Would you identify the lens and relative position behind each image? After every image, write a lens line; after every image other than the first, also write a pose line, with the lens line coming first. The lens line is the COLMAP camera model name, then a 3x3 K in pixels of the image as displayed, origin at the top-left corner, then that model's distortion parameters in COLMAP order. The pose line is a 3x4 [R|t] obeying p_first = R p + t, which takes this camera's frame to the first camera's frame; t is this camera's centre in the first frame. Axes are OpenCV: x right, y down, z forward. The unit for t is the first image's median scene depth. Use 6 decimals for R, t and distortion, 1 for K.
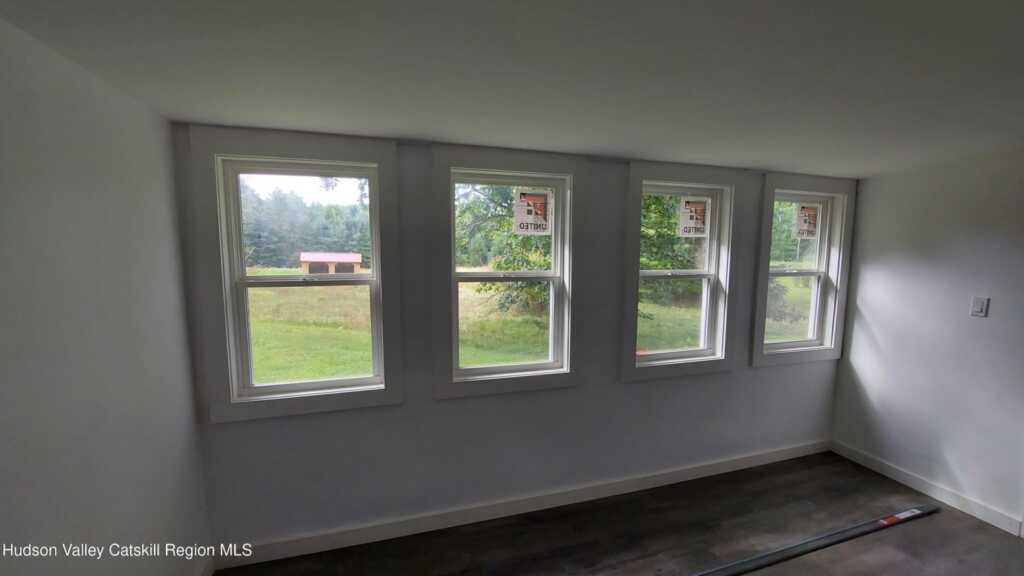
lens RADIAL K [[358.5, 0, 465.2], [0, 358.5, 283.1], [0, 0, 1]] dist [-0.015869, 0.000019]
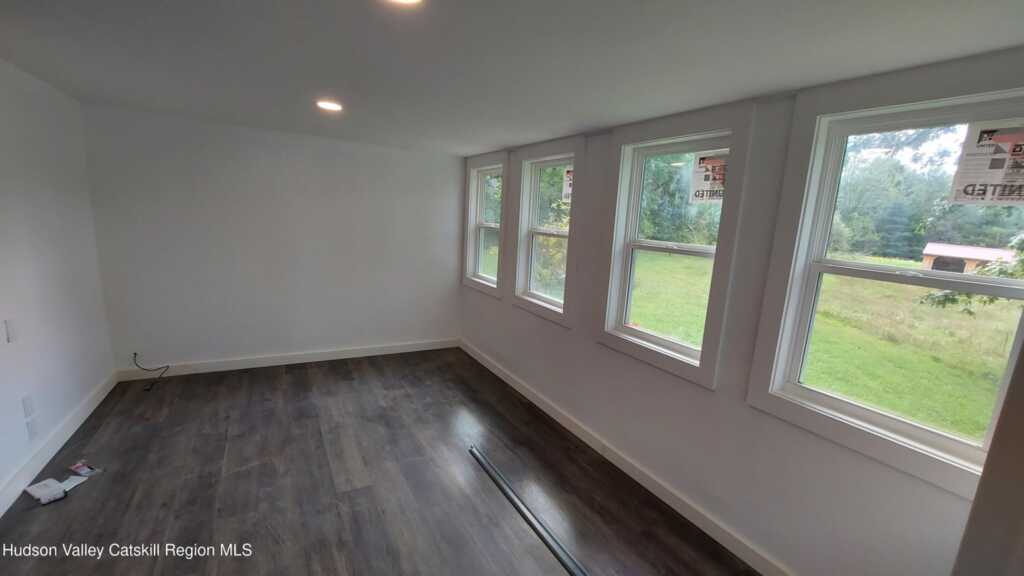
lens RADIAL K [[409.1, 0, 506.0], [0, 409.1, 290.5], [0, 0, 1]] dist [-0.017580, 0.001572]
pose [[0.242473, 0.191758, -0.951018, 1.393145], [-0.134038, 0.977492, 0.162921, -0.034281], [0.960854, 0.087969, 0.262718, 0.382284]]
